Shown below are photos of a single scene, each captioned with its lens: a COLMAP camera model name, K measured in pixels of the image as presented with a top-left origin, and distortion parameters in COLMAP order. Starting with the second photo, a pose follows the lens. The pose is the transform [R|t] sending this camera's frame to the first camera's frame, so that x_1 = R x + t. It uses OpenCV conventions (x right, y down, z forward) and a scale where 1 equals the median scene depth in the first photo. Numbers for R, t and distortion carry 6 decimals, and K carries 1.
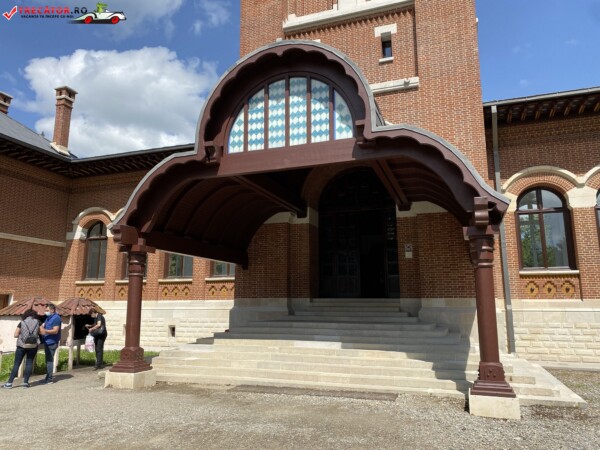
lens RADIAL K [[456.5, 0, 300.0], [0, 456.5, 225.0], [0, 0, 1]] dist [-0.050264, 0.001847]
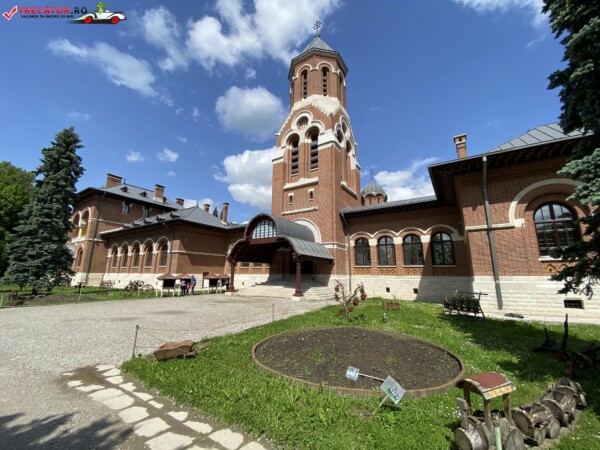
lens RADIAL K [[244.2, 0, 300.0], [0, 244.2, 225.0], [0, 0, 1]] dist [0.001424, 0.000076]
pose [[0.968692, -0.036575, -0.245556, 0.669169], [0.027783, 0.998846, -0.039175, -0.151162], [0.246705, 0.031126, 0.968591, -0.862631]]
